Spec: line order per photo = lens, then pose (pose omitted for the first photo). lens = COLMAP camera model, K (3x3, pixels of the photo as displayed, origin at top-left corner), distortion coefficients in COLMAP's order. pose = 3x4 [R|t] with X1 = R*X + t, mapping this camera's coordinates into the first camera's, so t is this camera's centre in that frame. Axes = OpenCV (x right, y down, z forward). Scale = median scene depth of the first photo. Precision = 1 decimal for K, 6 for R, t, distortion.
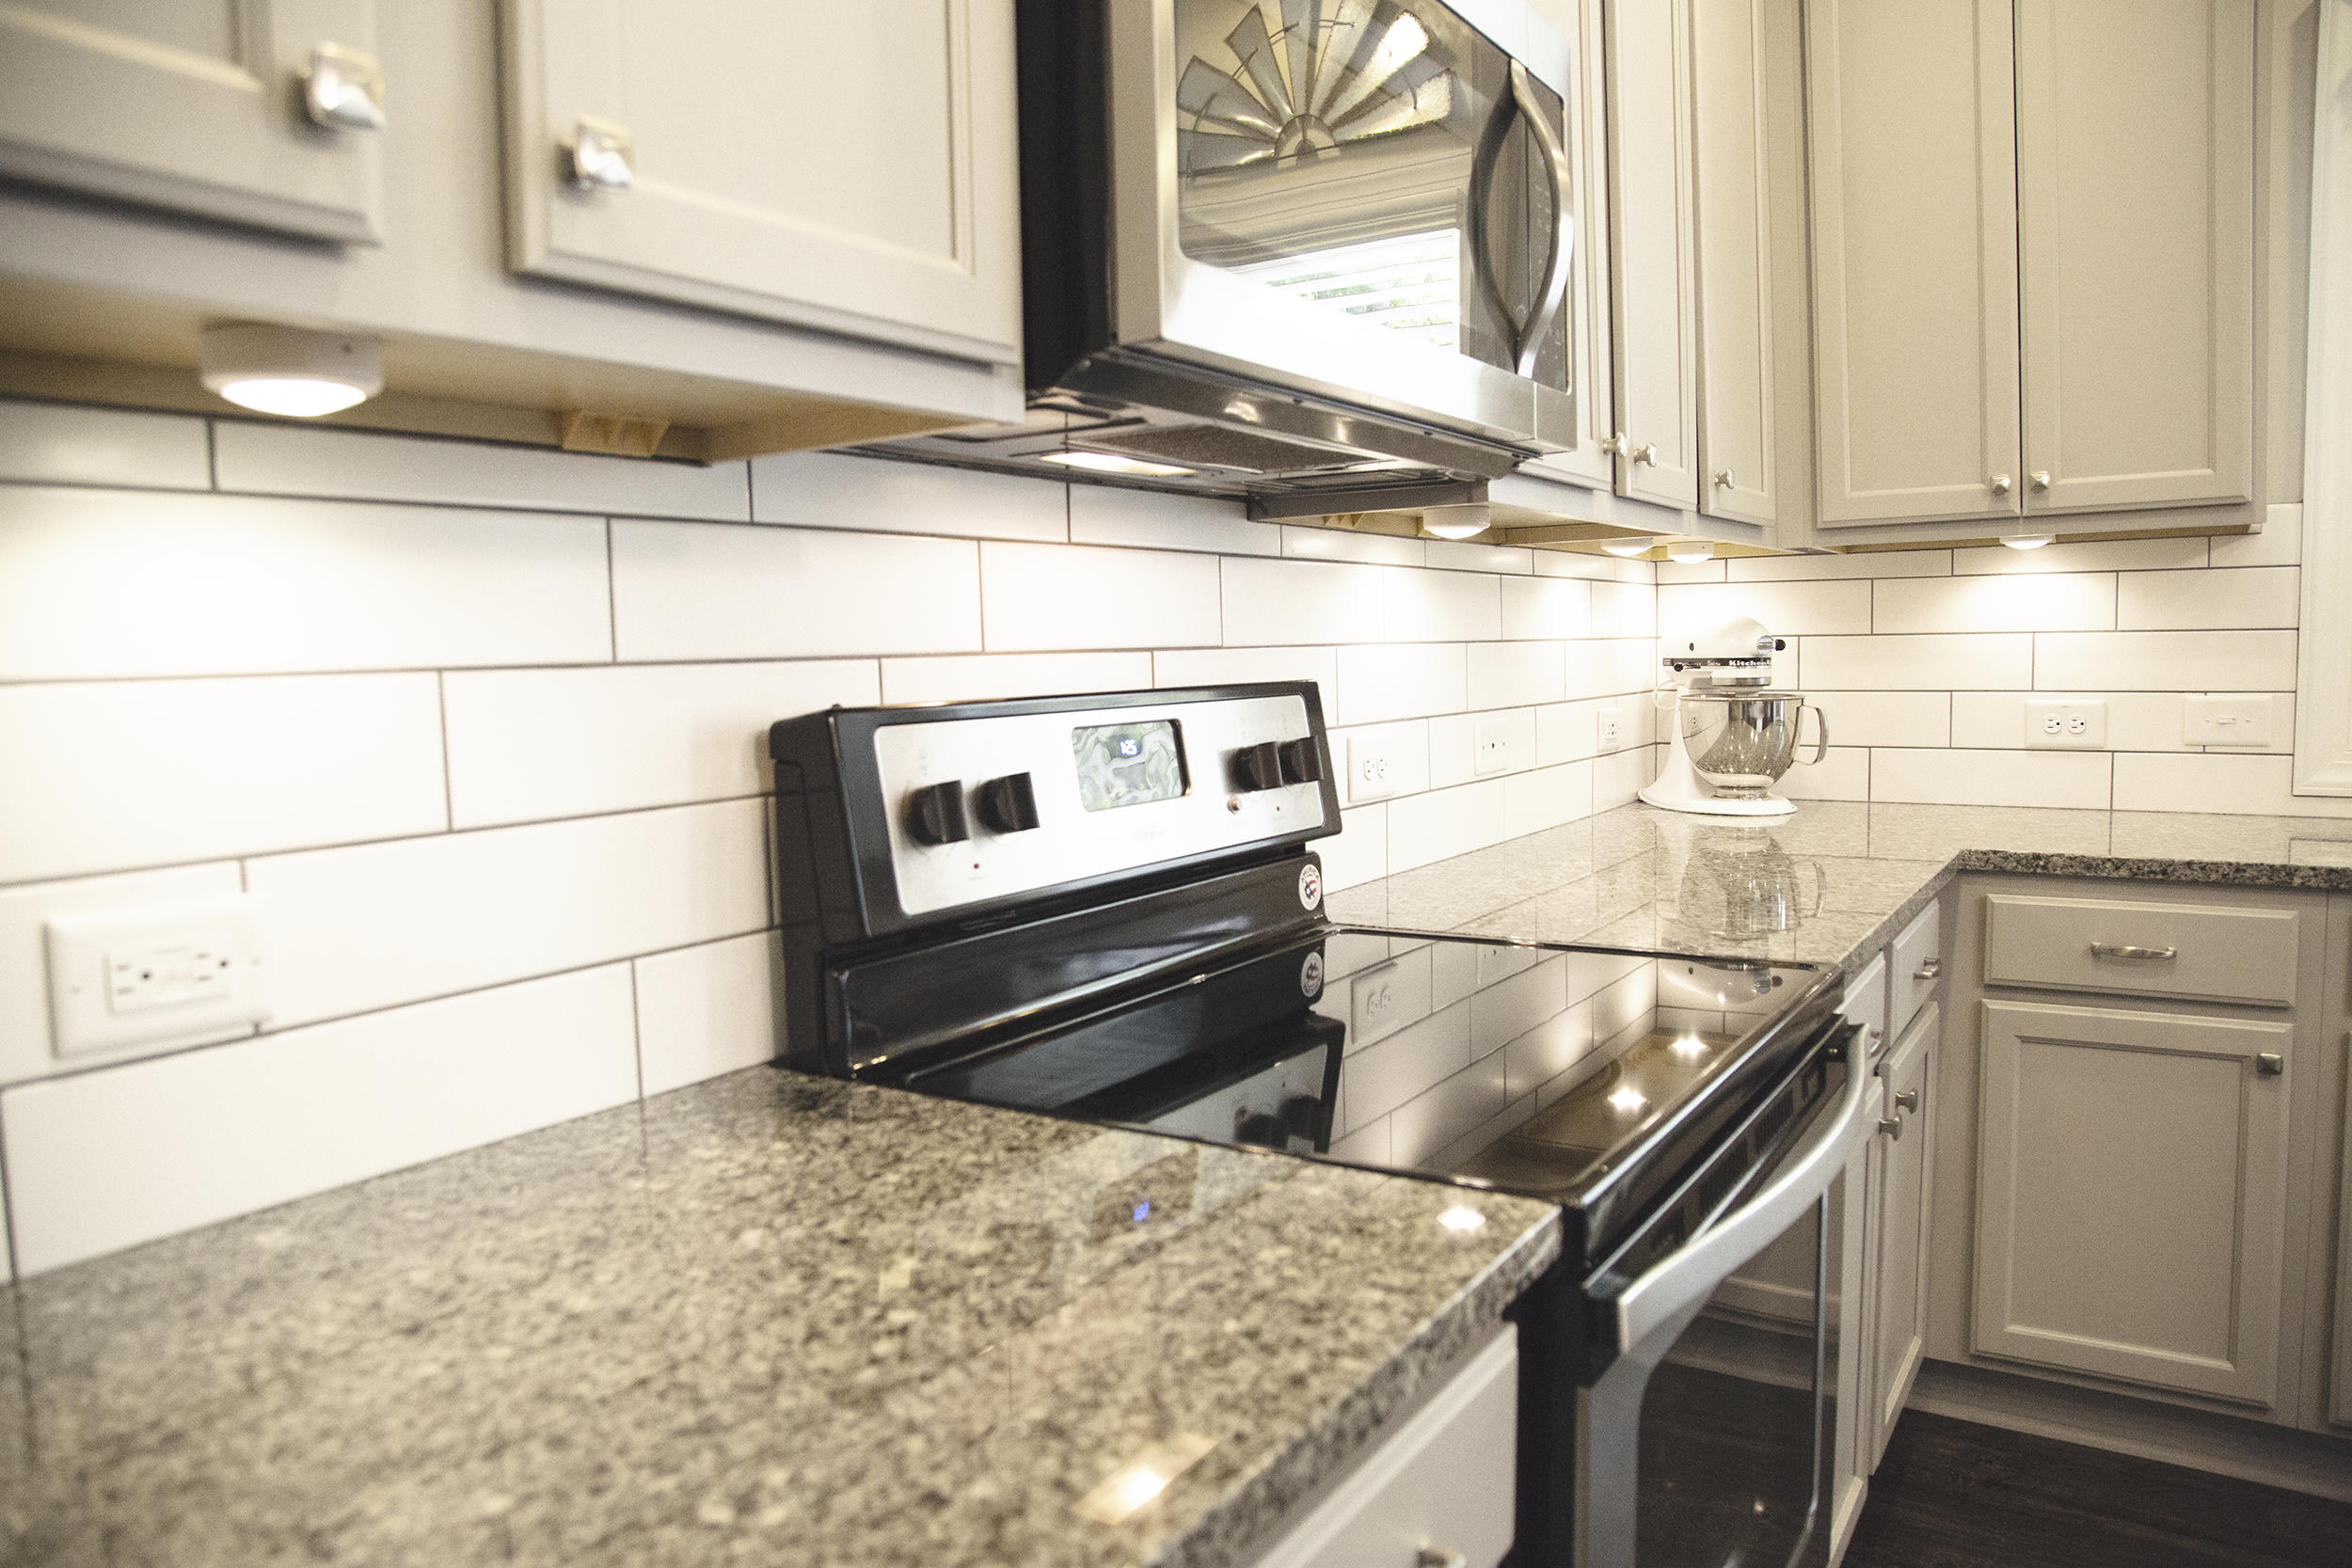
lens RADIAL K [[1603.7, 0, 1175.4], [0, 1603.7, 784.5], [0, 0, 1]] dist [-0.110343, 0.055097]
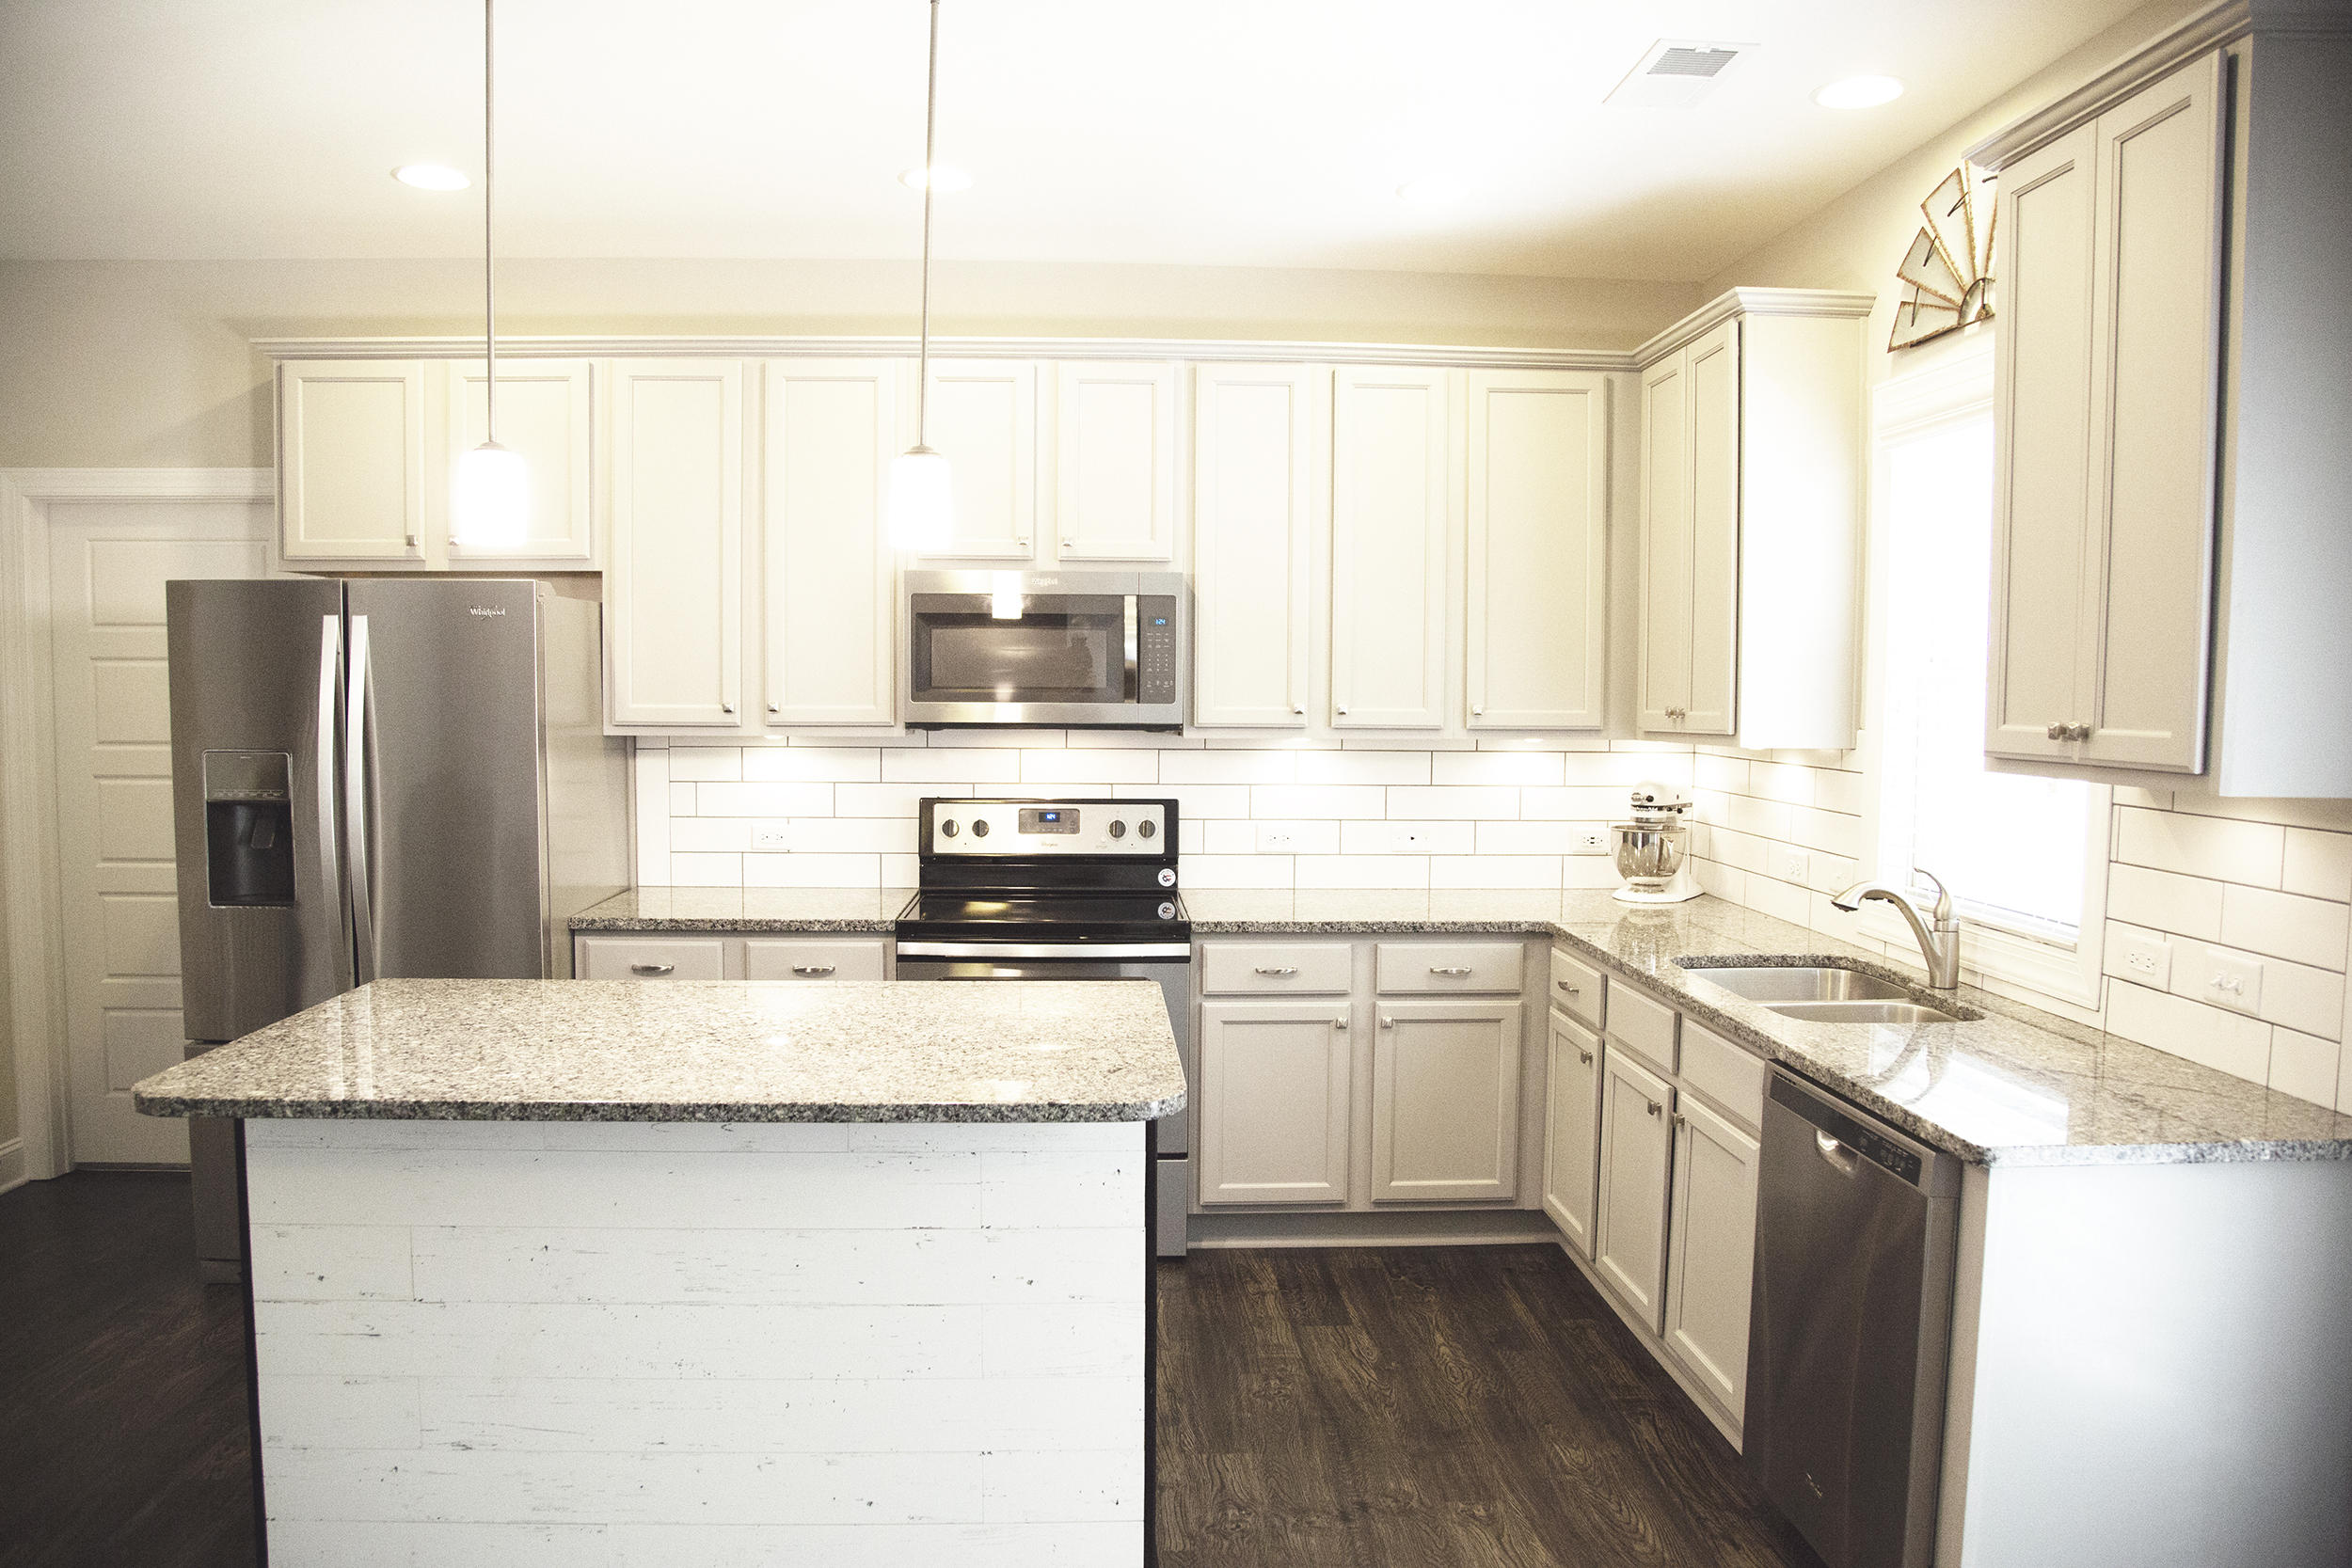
lens RADIAL K [[1624.6, 0, 1198.3], [0, 1624.6, 796.6], [0, 0, 1]] dist [-0.122116, 0.069884]
pose [[0.605010, 0.085371, -0.791628, 2.668485], [-0.091457, 0.995106, 0.037418, -0.208344], [0.790948, 0.049762, 0.609857, -0.717389]]
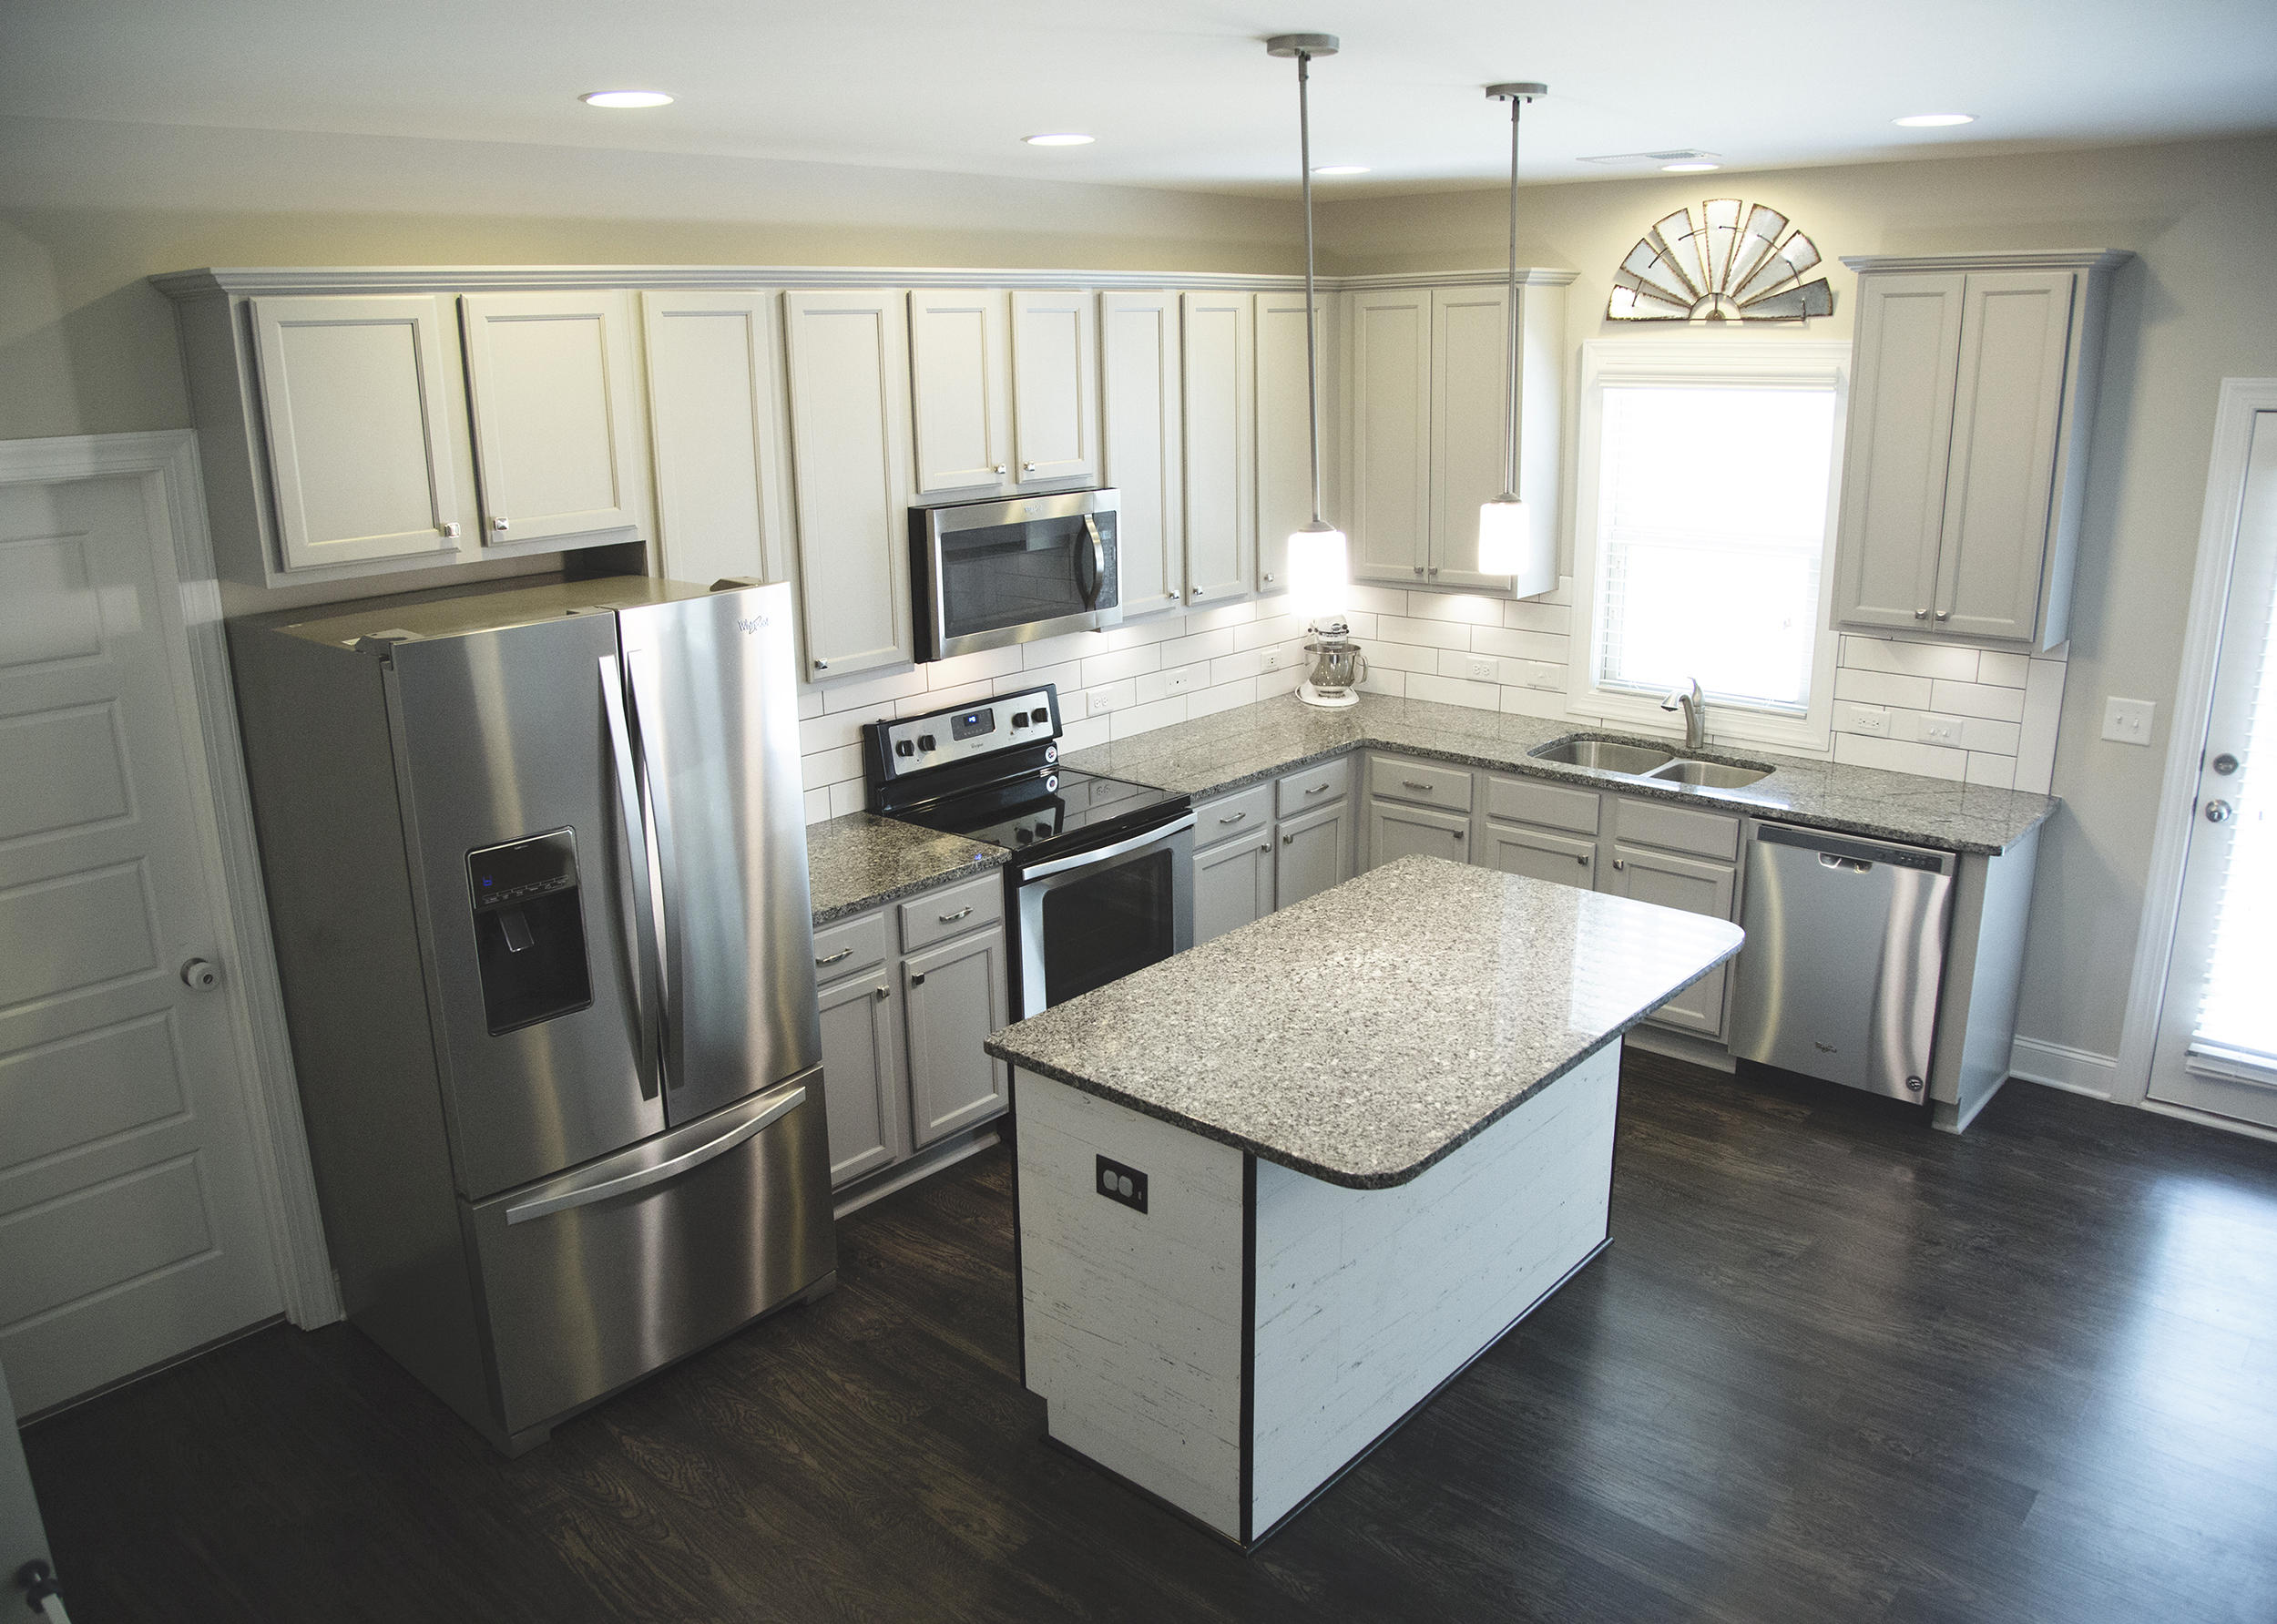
lens RADIAL K [[1662.7, 0, 1154.0], [0, 1662.7, 817.4], [0, 0, 1]] dist [-0.117432, 0.070074]
pose [[0.991348, 0.044033, -0.123658, 0.783780], [-0.019033, 0.980320, 0.196498, -0.509675], [0.129876, -0.192444, 0.972675, -2.352607]]
